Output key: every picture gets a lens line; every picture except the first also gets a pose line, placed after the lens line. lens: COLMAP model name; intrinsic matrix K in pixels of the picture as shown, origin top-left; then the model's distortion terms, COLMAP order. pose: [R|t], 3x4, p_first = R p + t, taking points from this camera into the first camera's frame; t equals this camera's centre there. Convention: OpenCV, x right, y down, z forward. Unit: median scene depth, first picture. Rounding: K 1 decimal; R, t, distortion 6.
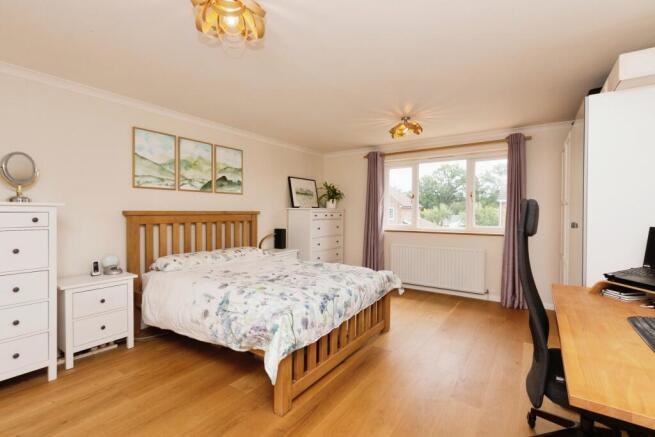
lens RADIAL K [[298.7, 0, 326.7], [0, 298.7, 214.5], [0, 0, 1]] dist [0.025857, 0.000184]
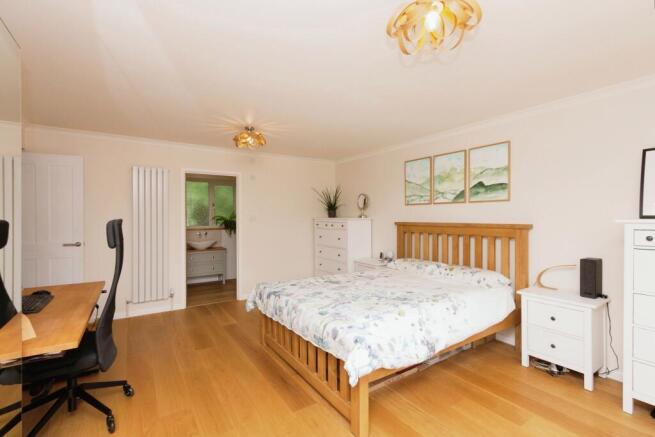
lens RADIAL K [[298.7, 0, 328.1], [0, 298.7, 220.2], [0, 0, 1]] dist [0.025857, 0.000184]
pose [[-0.360545, -0.002276, -0.932739, 0.631792], [-0.018557, 0.999817, 0.004734, -0.016991], [0.932557, 0.019016, -0.360521, 0.960194]]
